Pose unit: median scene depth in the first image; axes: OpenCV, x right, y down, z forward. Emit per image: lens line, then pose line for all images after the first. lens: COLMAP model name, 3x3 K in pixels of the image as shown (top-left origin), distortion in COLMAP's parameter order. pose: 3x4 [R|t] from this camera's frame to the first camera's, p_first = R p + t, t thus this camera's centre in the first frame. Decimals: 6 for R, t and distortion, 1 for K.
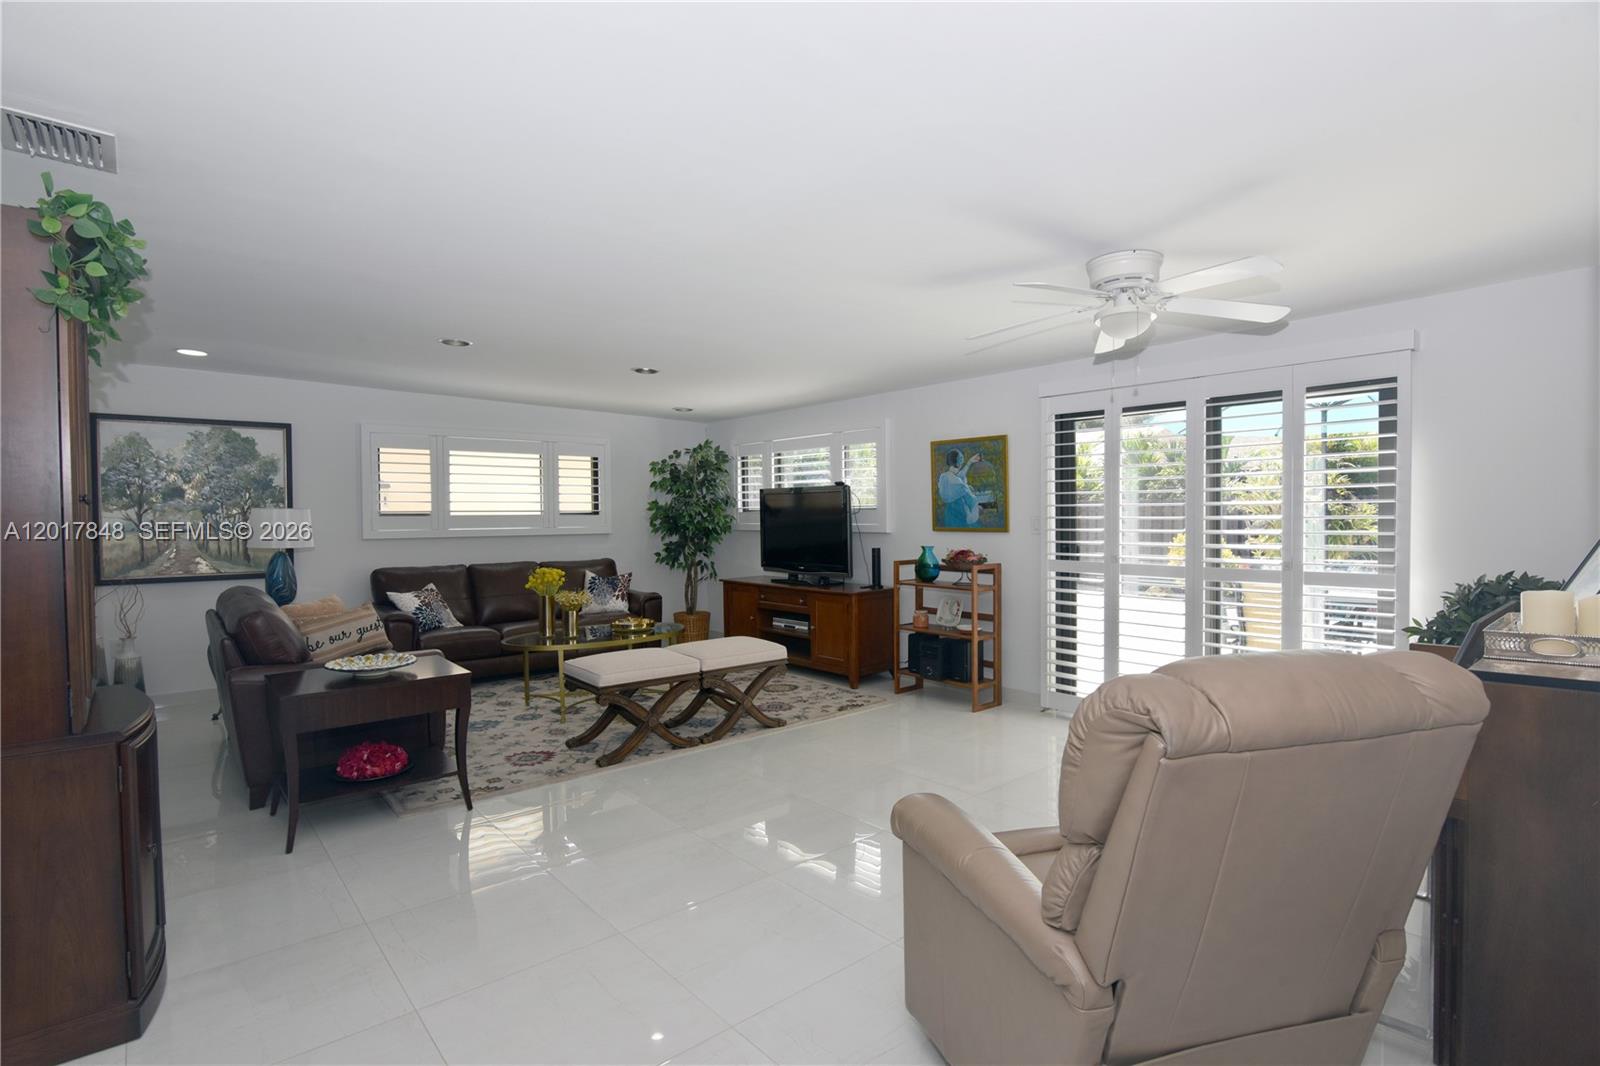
lens RADIAL K [[784.7, 0, 797.6], [0, 784.7, 530.3], [0, 0, 1]] dist [-0.017702, -0.000655]
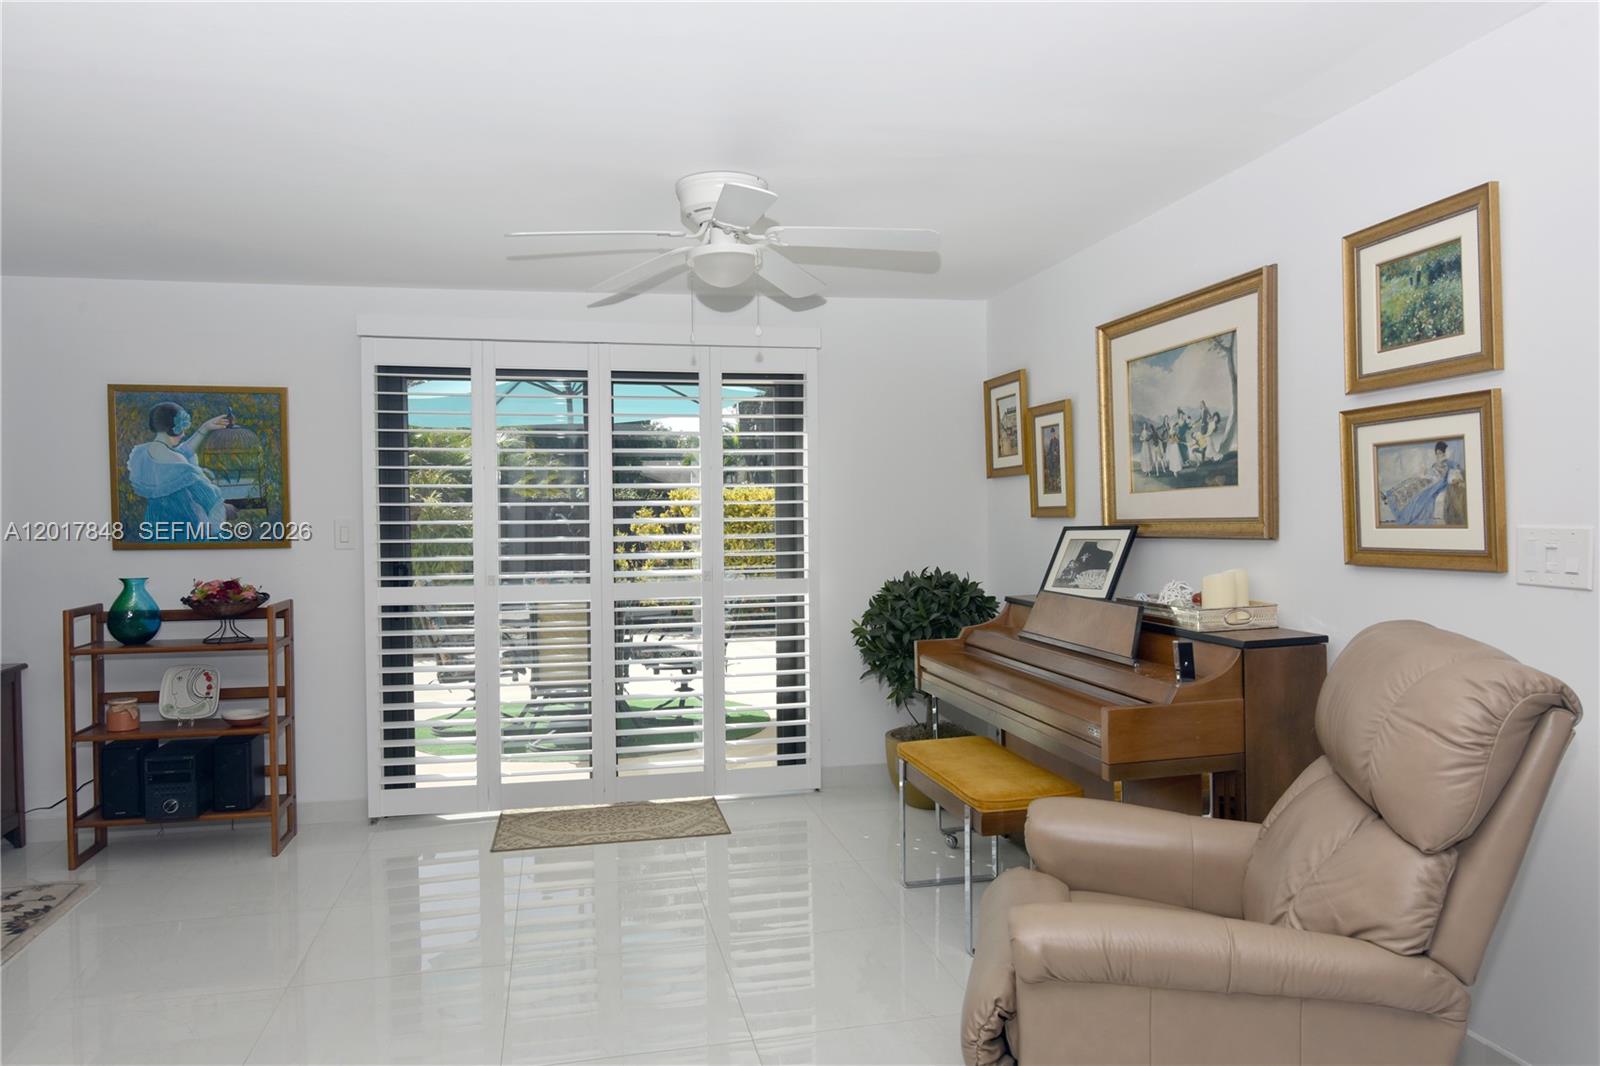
lens RADIAL K [[1041.3, 0, 790.4], [0, 1041.3, 537.1], [0, 0, 1]] dist [-0.010263, -0.003908]
pose [[0.464603, -0.017906, 0.885338, -0.264592], [0.023494, 0.999693, 0.007890, -0.003212], [-0.885207, 0.017135, 0.464881, 0.279624]]
